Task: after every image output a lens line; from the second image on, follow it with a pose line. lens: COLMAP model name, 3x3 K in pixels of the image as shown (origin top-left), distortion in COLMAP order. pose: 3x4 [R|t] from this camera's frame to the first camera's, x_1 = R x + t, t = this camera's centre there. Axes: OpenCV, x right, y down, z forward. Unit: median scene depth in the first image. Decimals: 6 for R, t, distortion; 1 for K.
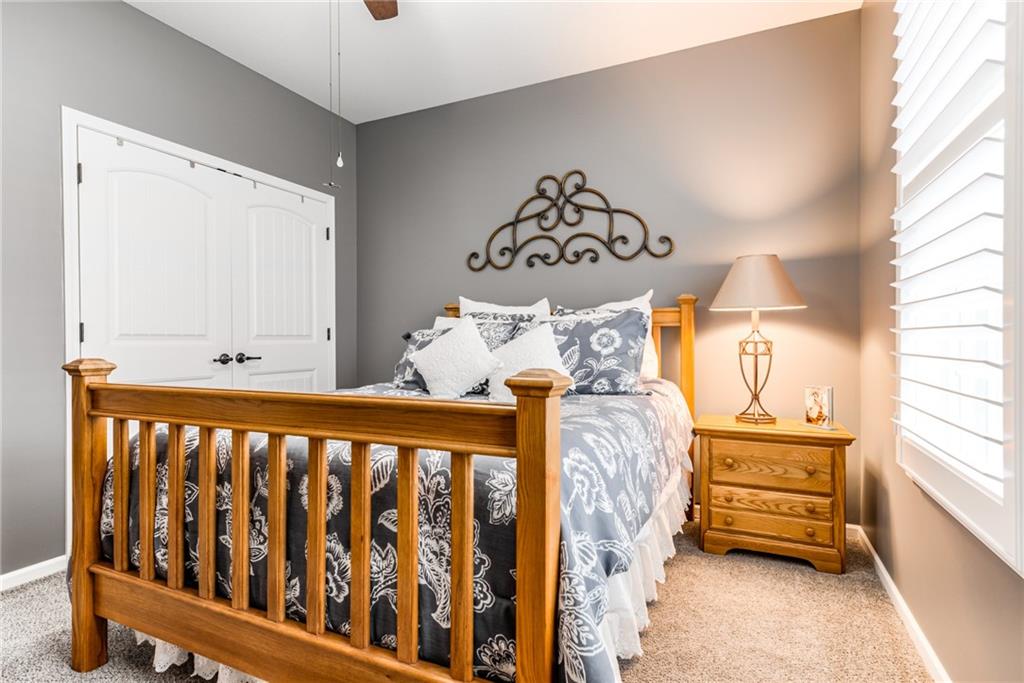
lens RADIAL K [[510.7, 0, 514.5], [0, 510.7, 342.2], [0, 0, 1]] dist [0.010686, -0.001957]
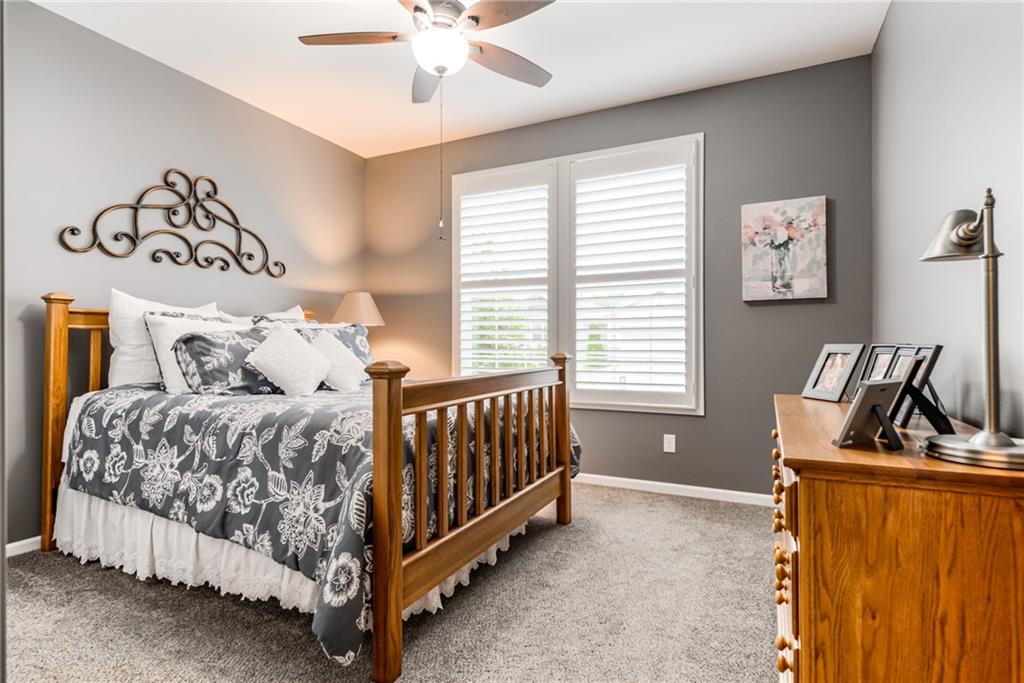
lens RADIAL K [[525.7, 0, 510.6], [0, 525.7, 339.3], [0, 0, 1]] dist [-0.003741, 0.000965]
pose [[0.020643, 0.009468, 0.999742, -0.898036], [0.002620, 0.999951, -0.009524, -0.001837], [-0.999783, 0.002816, 0.020617, 0.371024]]
